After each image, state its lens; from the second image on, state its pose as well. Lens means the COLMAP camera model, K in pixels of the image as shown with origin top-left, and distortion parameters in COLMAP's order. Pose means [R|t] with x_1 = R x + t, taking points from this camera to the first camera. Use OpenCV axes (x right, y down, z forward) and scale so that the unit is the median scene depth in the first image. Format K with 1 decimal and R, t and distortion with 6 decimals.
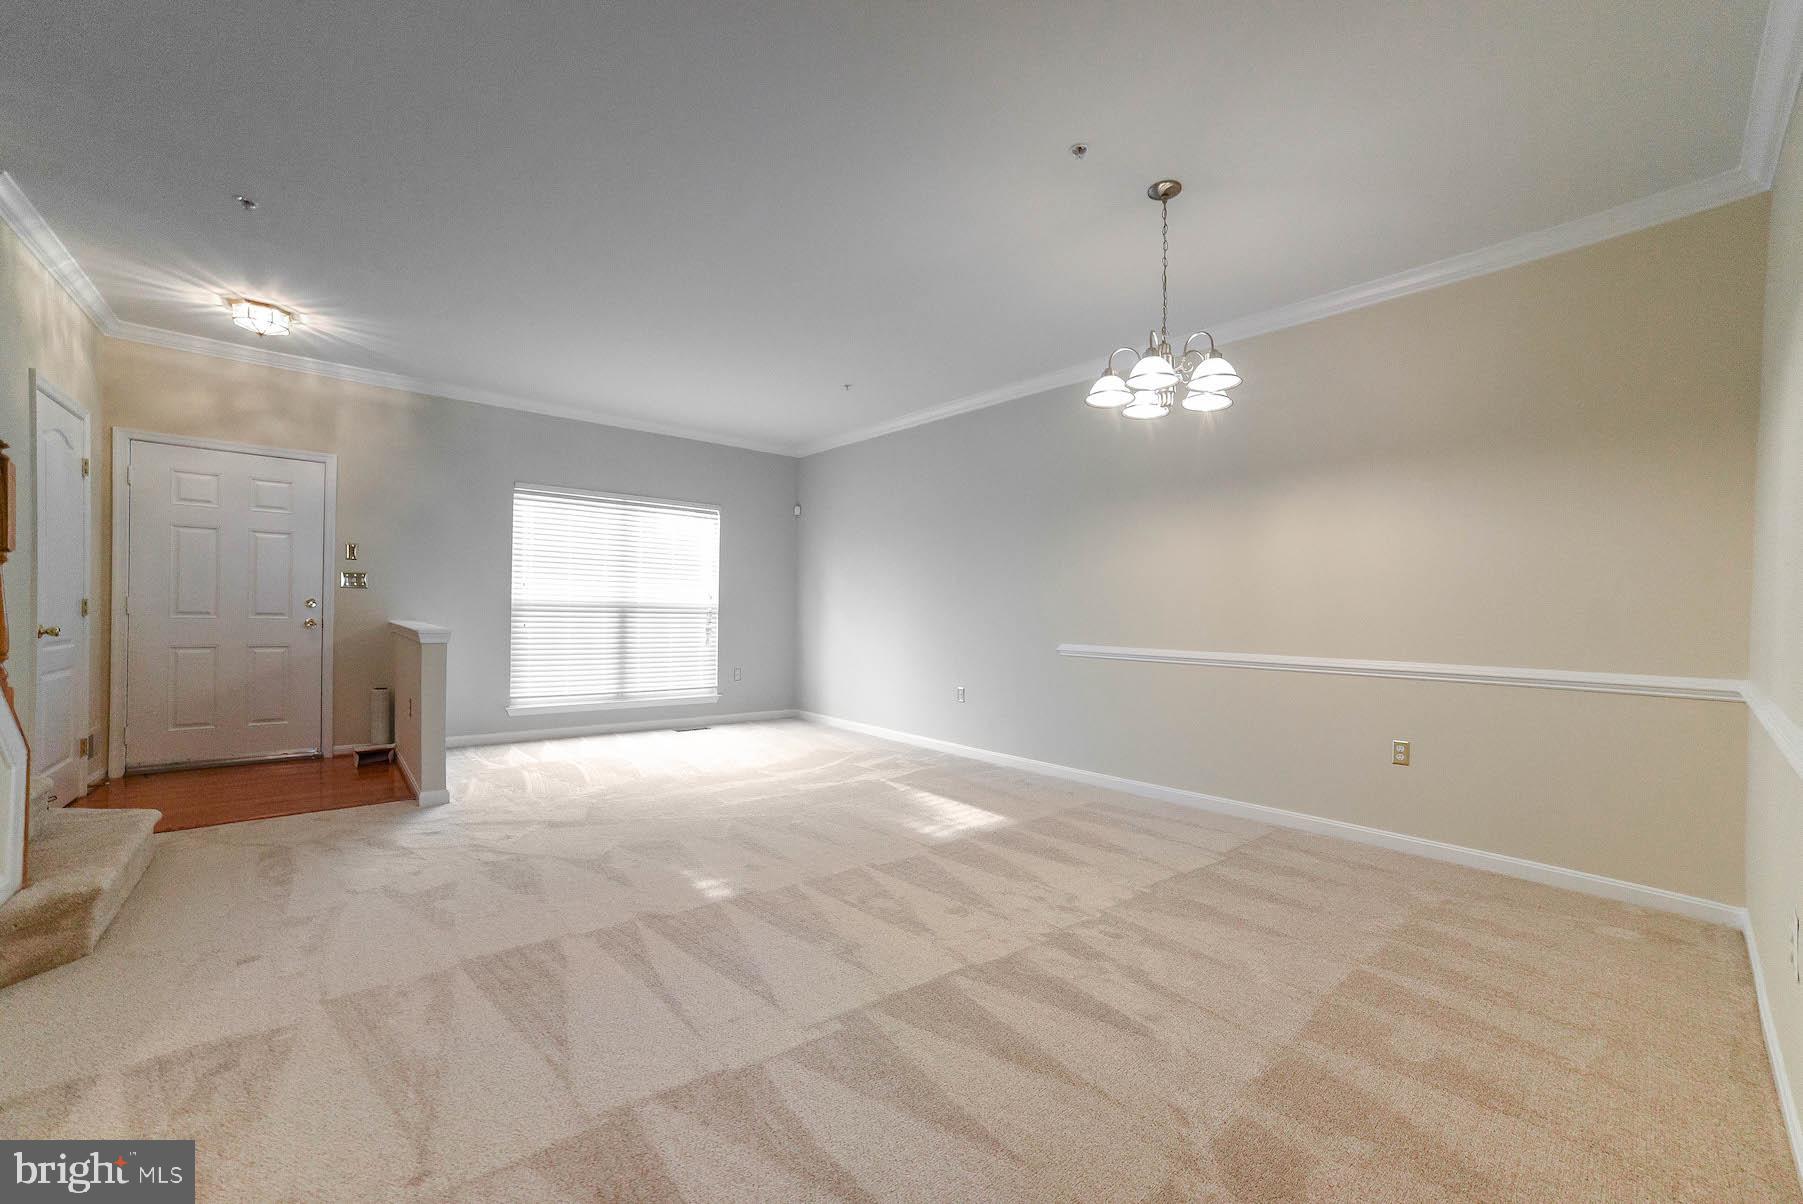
lens RADIAL K [[712.1, 0, 905.4], [0, 712.1, 626.3], [0, 0, 1]] dist [-0.070615, 0.029043]
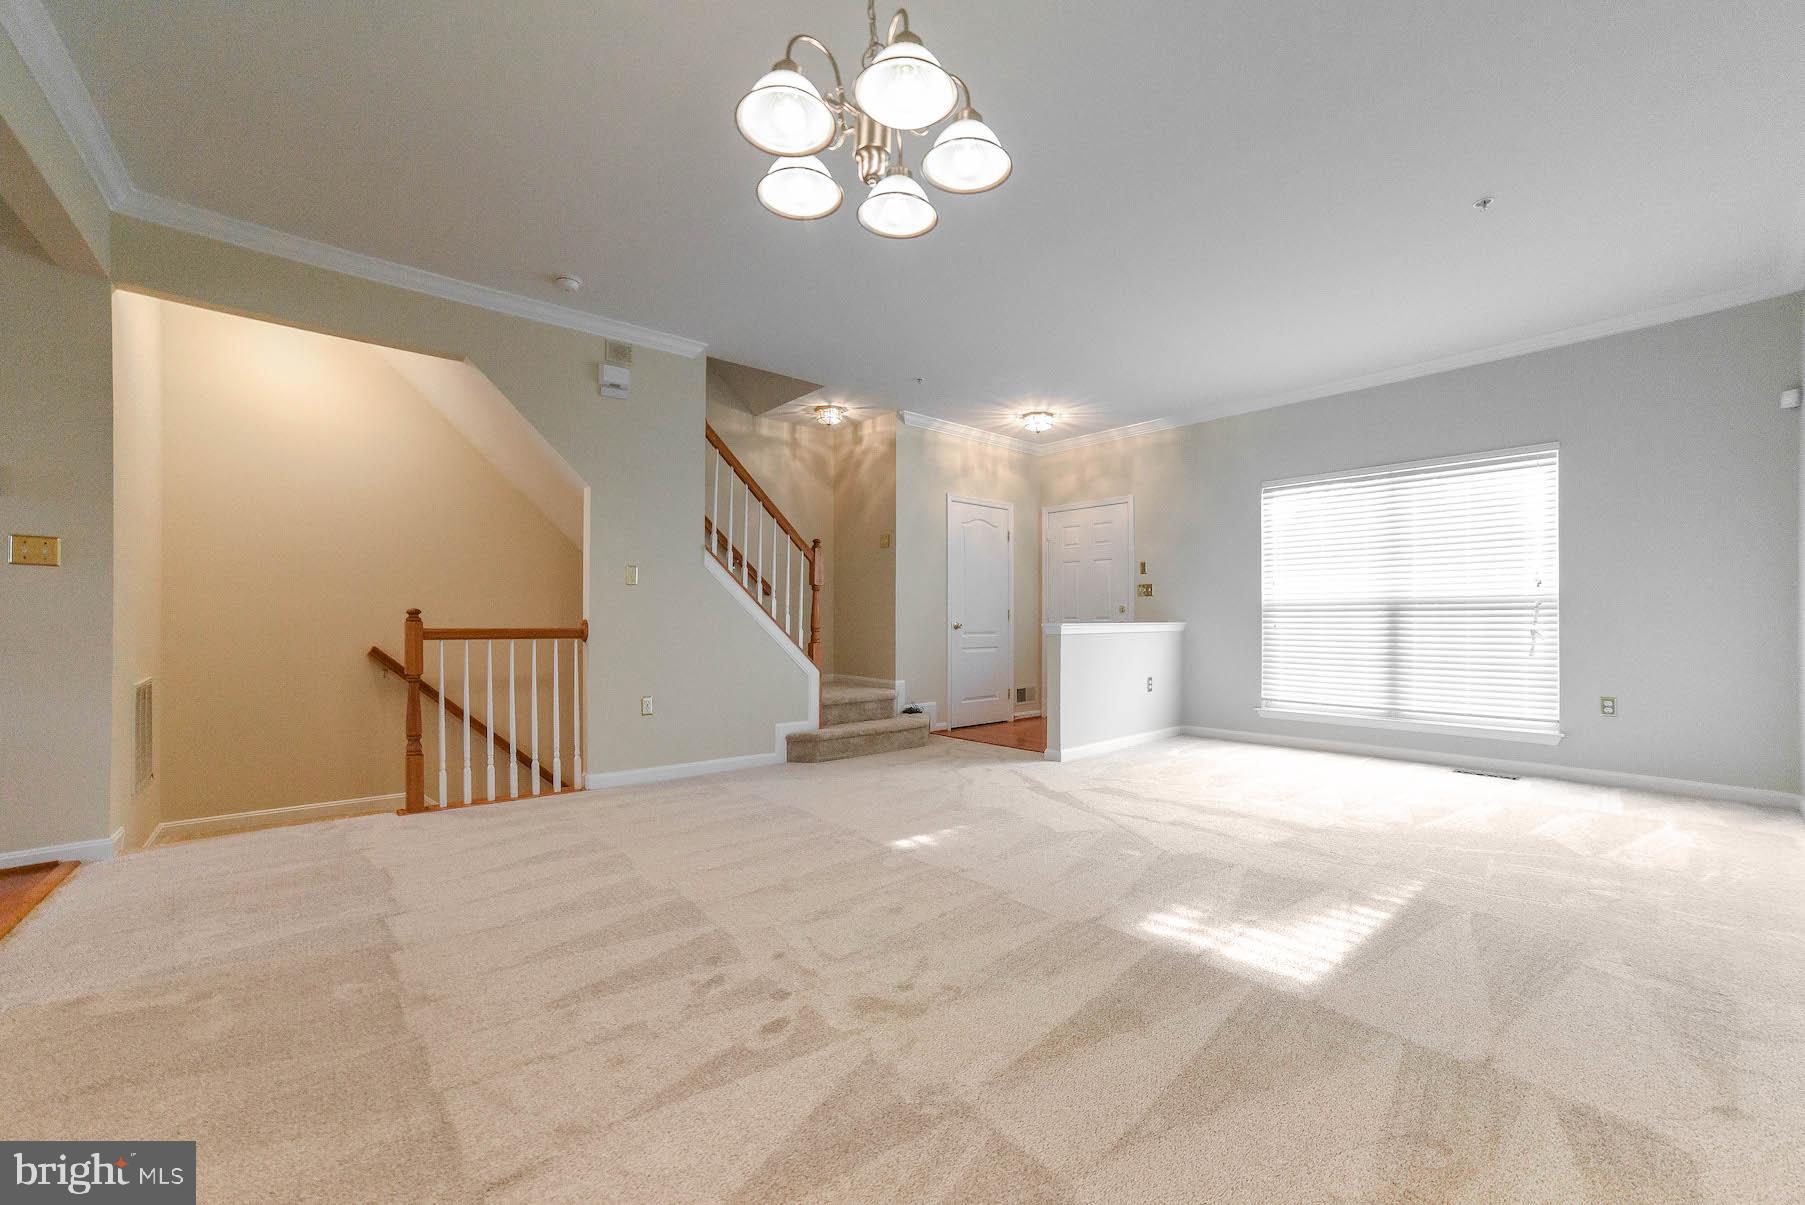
lens RADIAL K [[712.9, 0, 906.4], [0, 712.9, 626.8], [0, 0, 1]] dist [-0.070615, 0.029043]
pose [[0.009885, -0.011786, -0.999882, 0.541128], [-0.017307, 0.999779, -0.011956, 0.025651], [0.999801, 0.017423, 0.009679, 0.604554]]
